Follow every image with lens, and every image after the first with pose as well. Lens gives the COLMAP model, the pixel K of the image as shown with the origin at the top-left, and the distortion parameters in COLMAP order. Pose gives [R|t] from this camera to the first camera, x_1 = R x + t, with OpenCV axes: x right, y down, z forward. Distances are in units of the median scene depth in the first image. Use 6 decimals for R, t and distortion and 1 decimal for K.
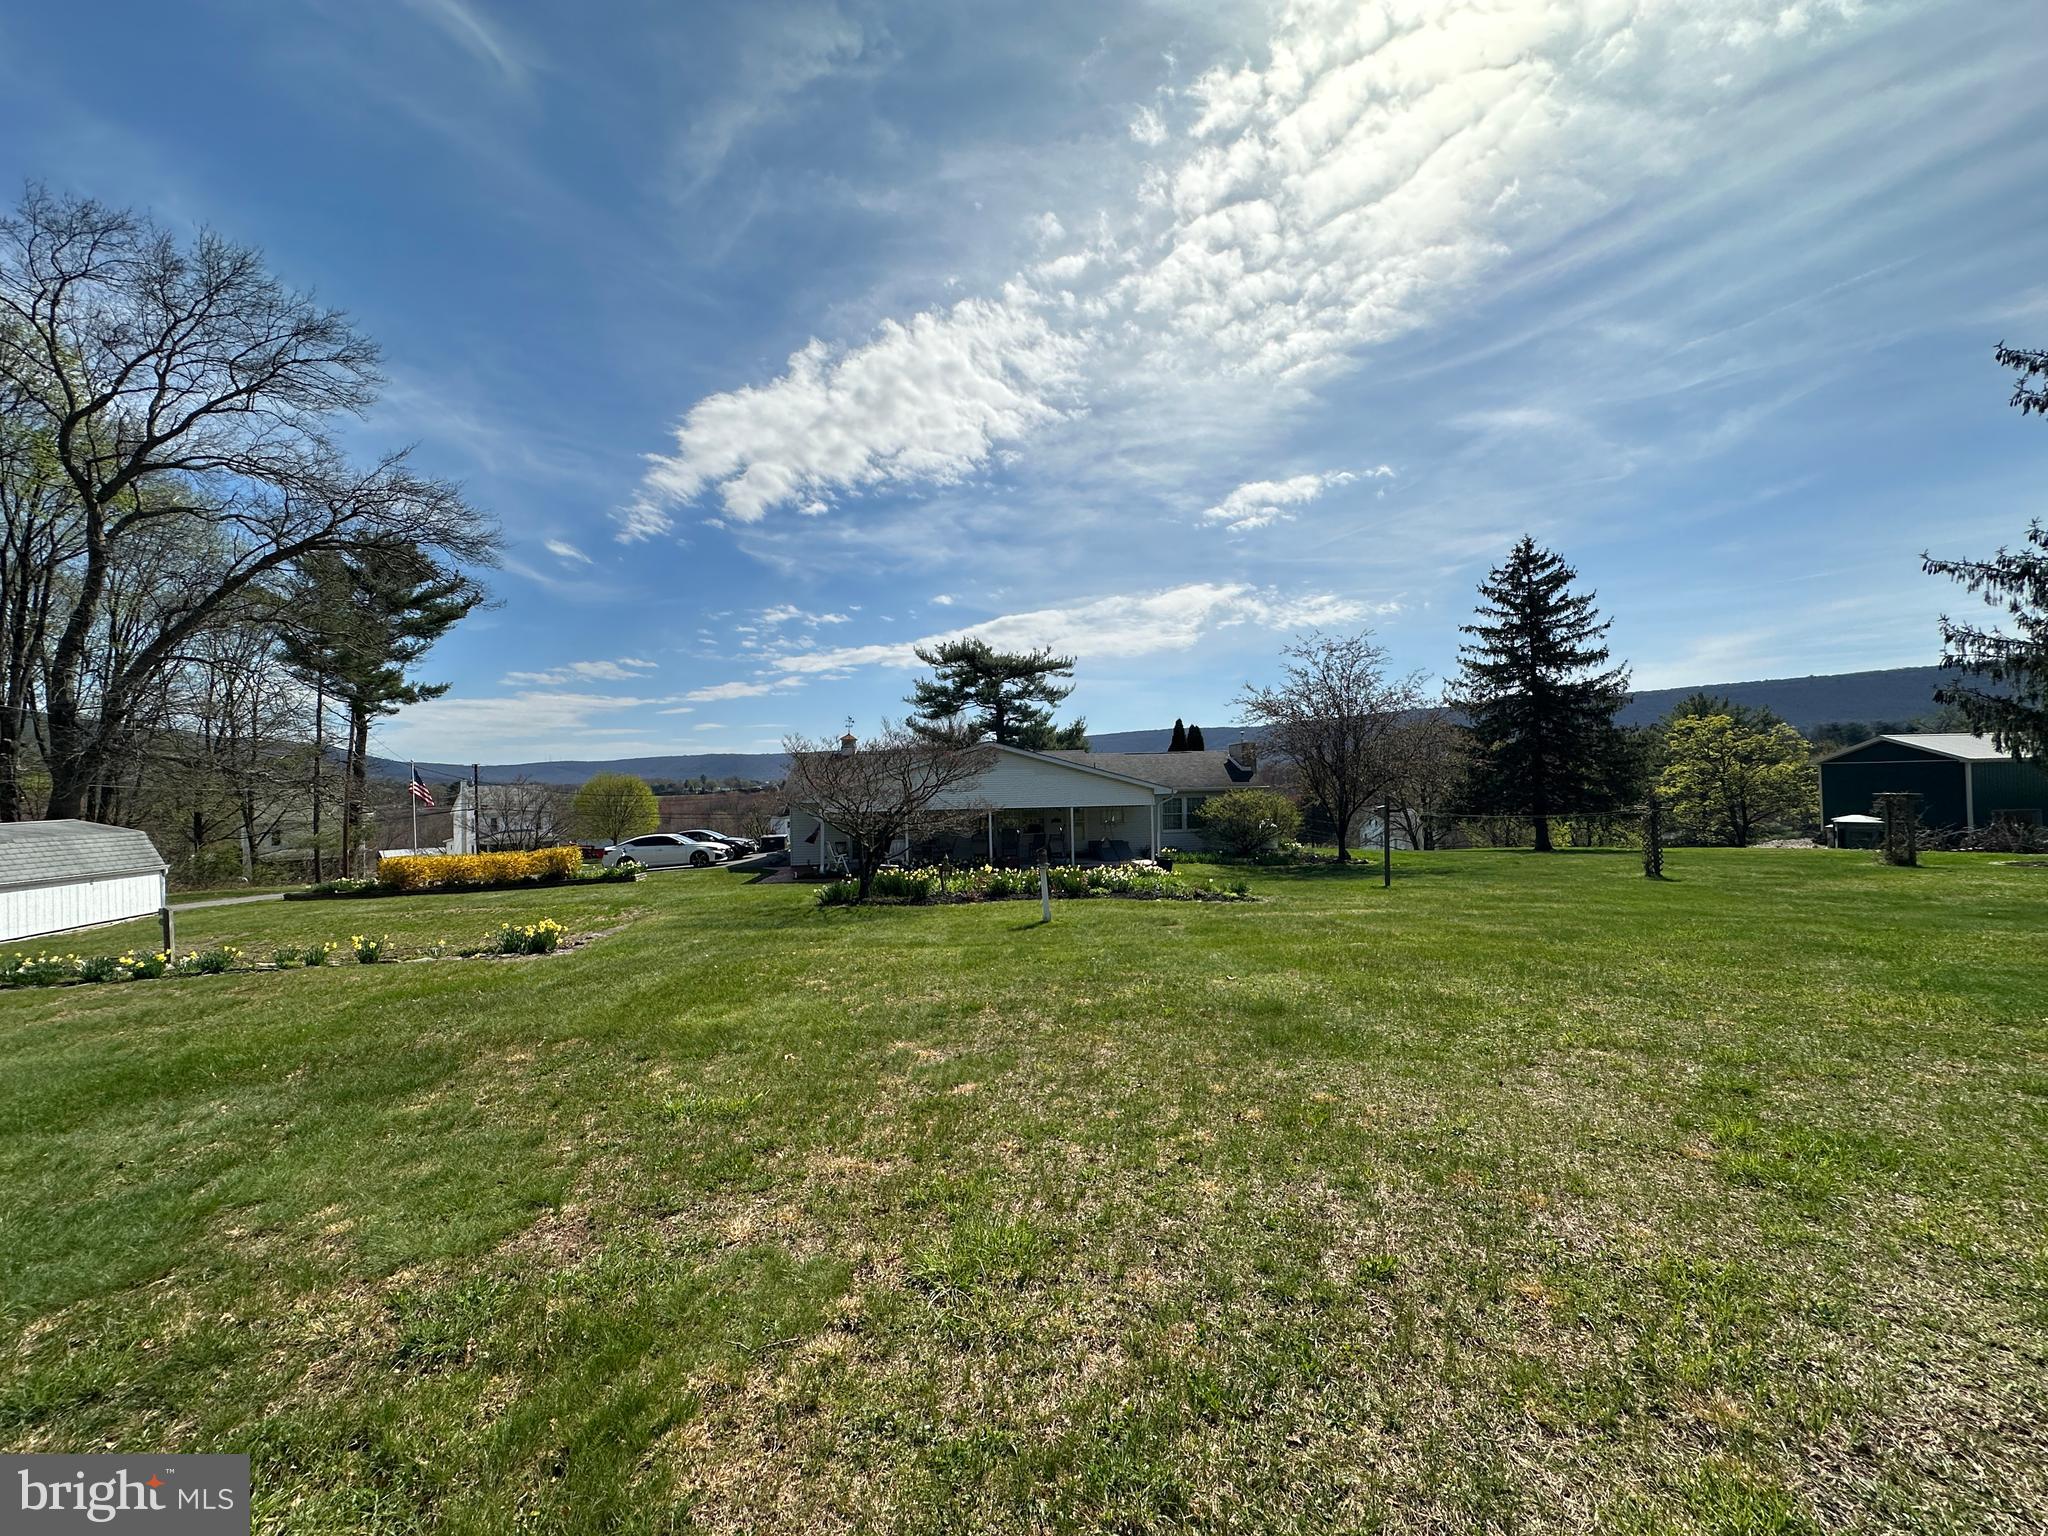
lens RADIAL K [[836.0, 0, 1027.6], [0, 836.0, 757.9], [0, 0, 1]] dist [-0.002007, 0.001041]
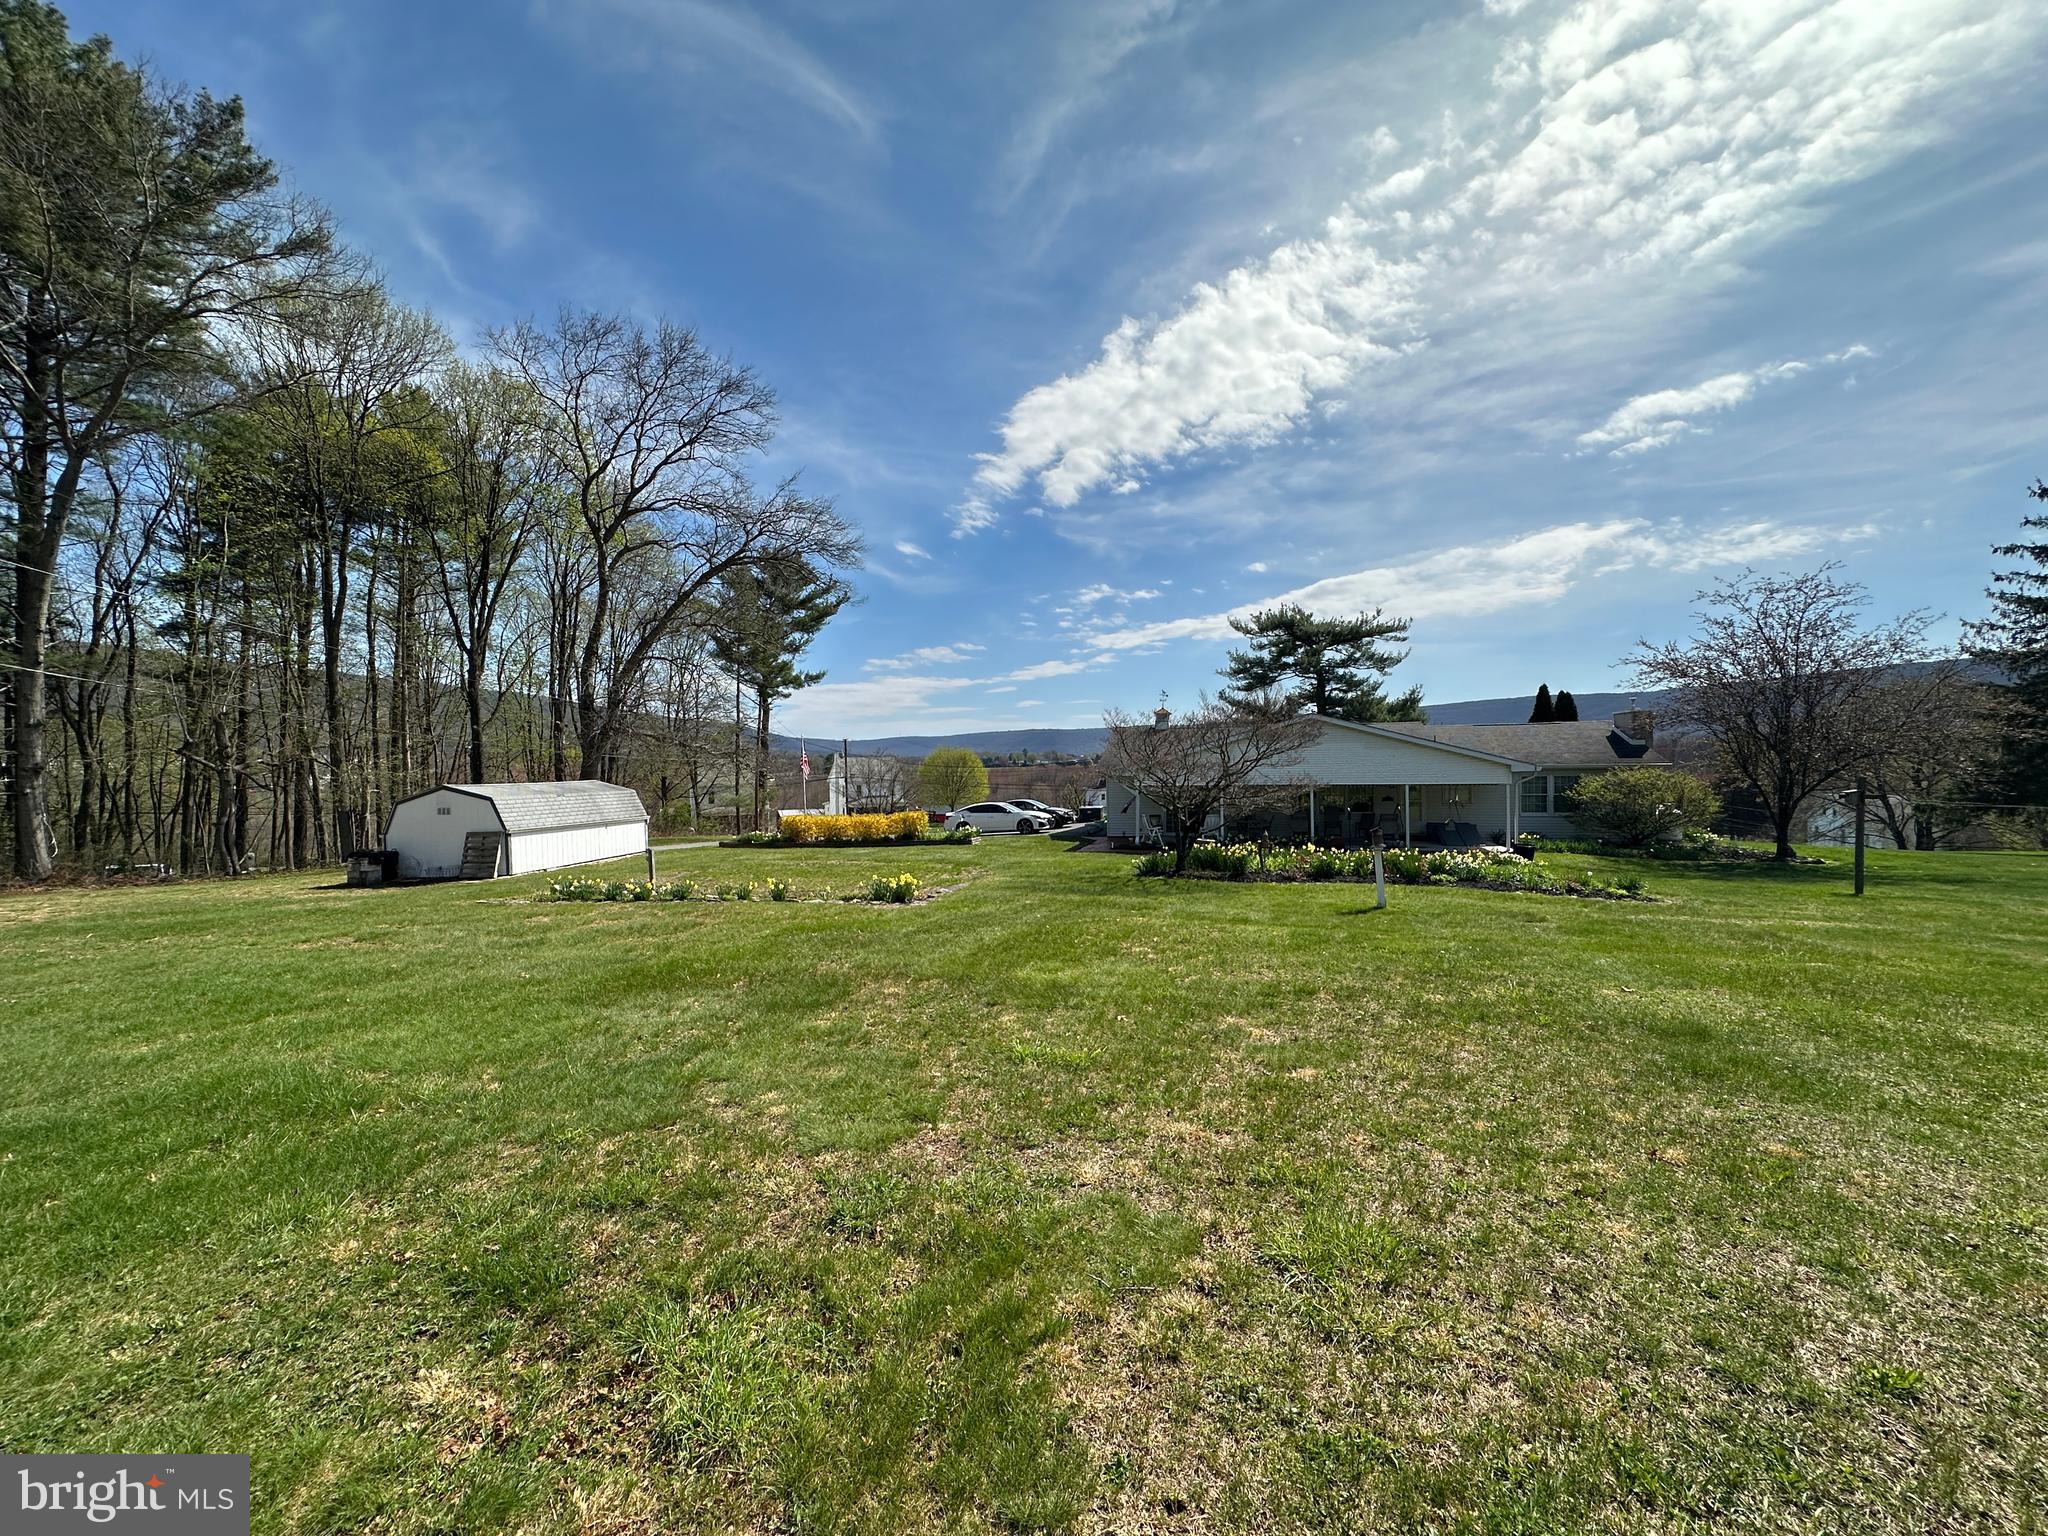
lens RADIAL K [[836.0, 0, 1016.5], [0, 836.0, 753.4], [0, 0, 1]] dist [-0.002007, 0.001041]
pose [[0.928349, 0.004781, -0.371679, -0.003567], [0.004668, 0.999688, 0.024518, 0.000506], [0.371680, -0.024496, 0.928038, -0.000414]]
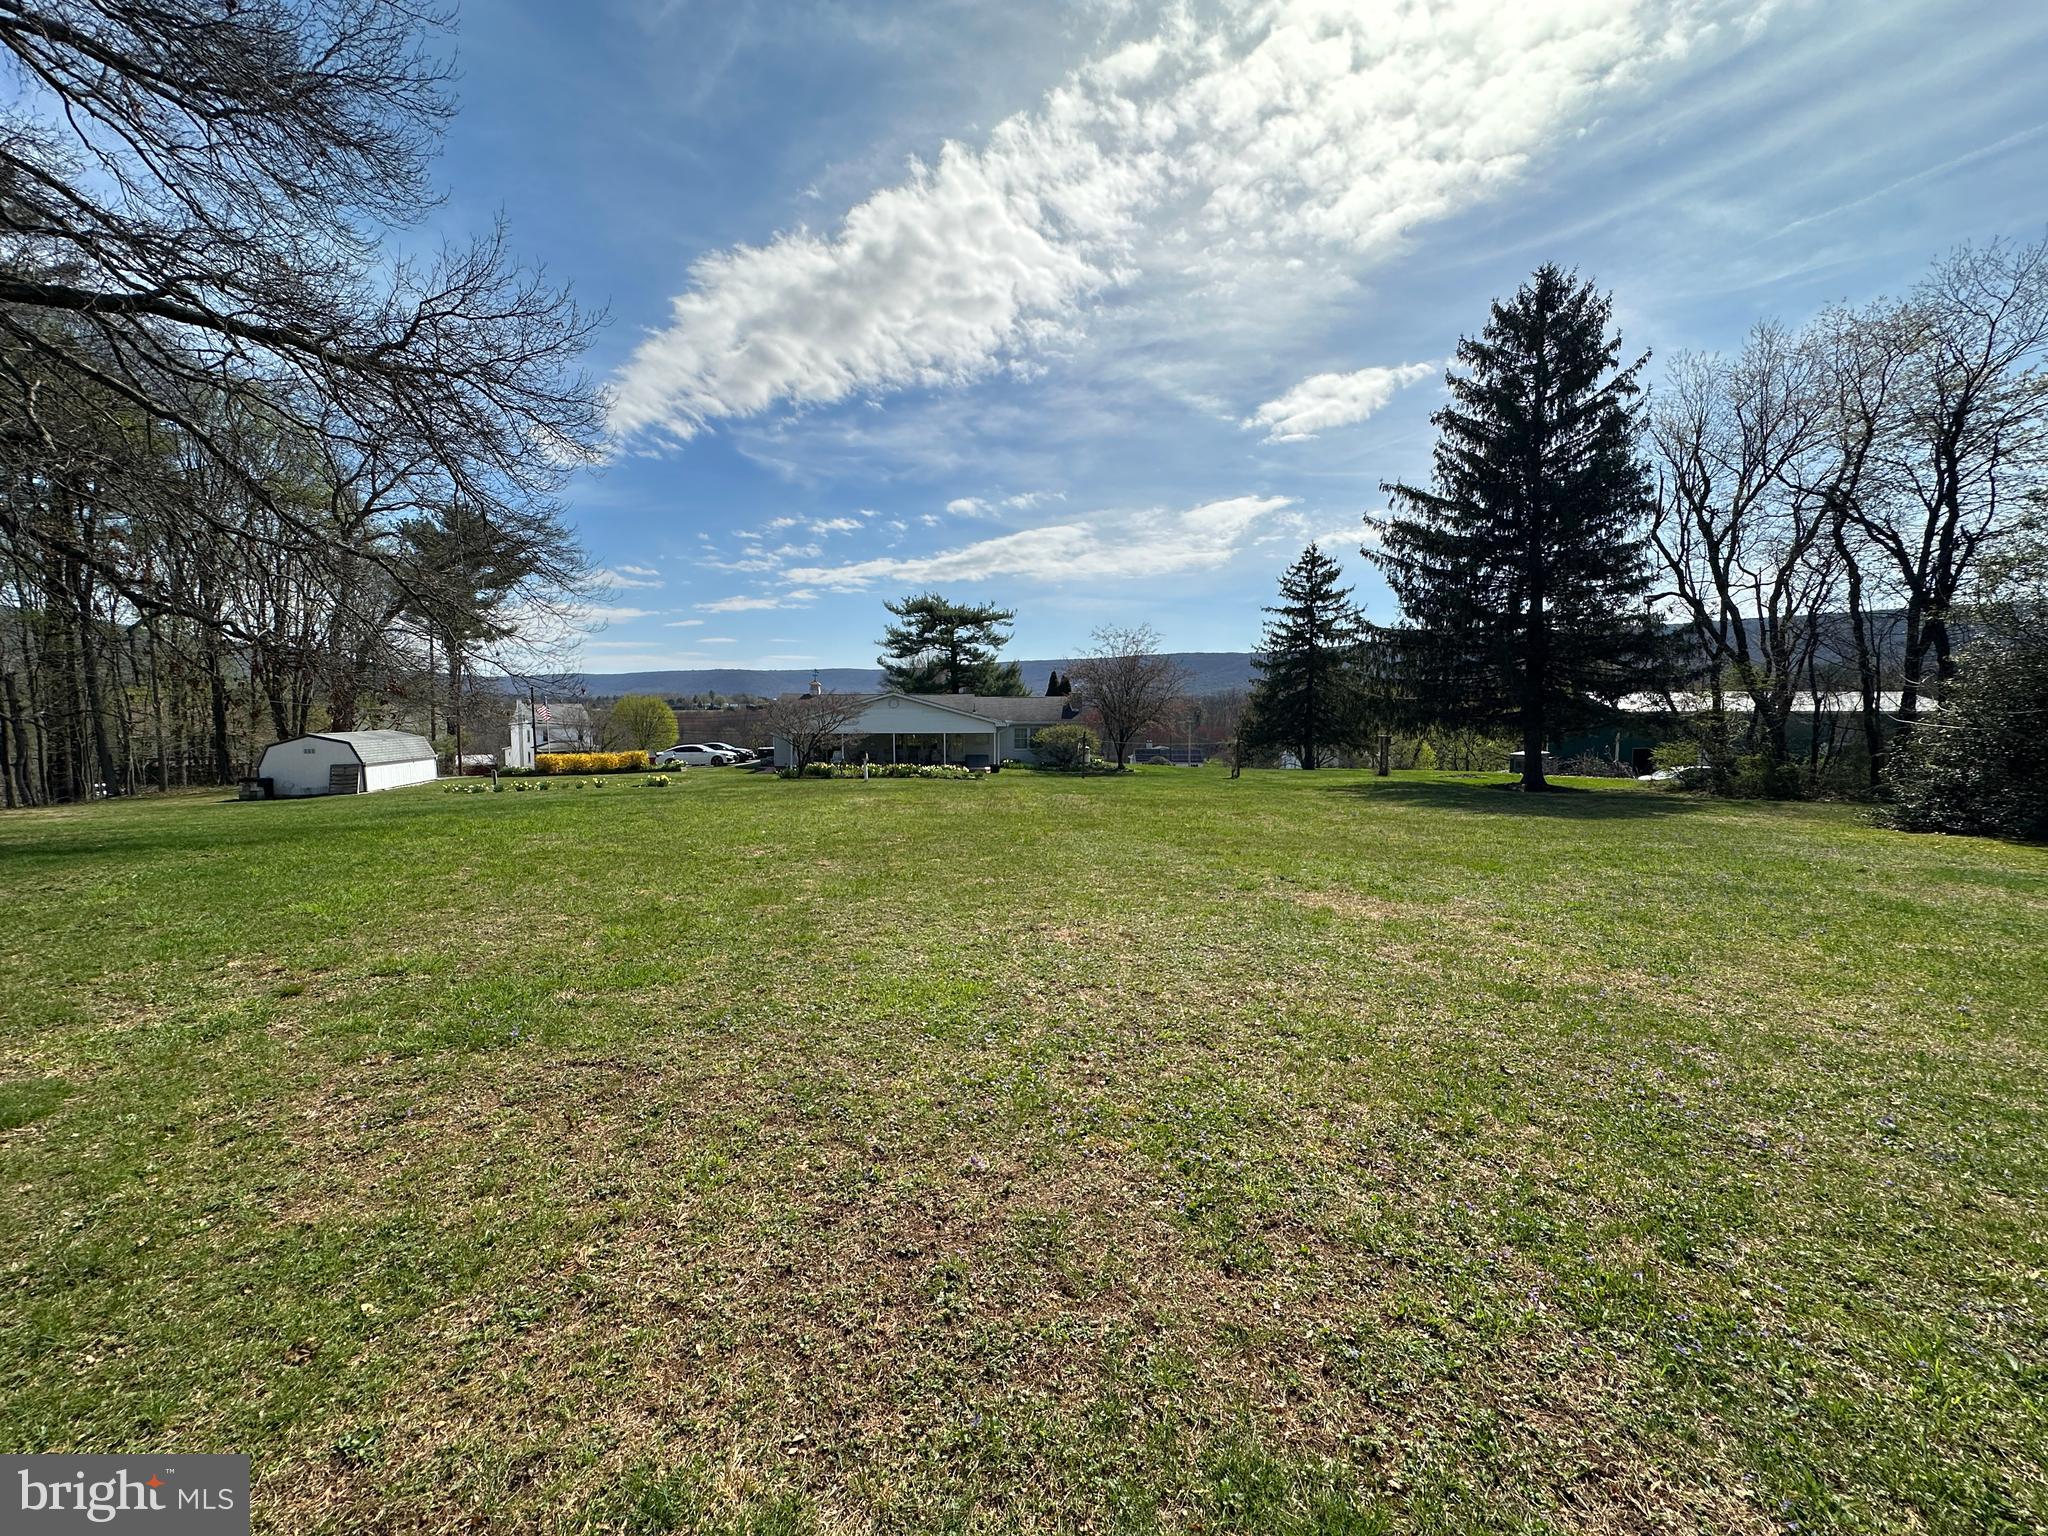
lens RADIAL K [[836.0, 0, 1041.6], [0, 836.0, 835.0], [0, 0, 1]] dist [-0.002007, 0.001041]
pose [[0.999756, 0.021633, 0.004492, 0.221106], [-0.022090, 0.982844, 0.183112, -0.046932], [-0.000453, -0.183166, 0.983082, -0.608297]]
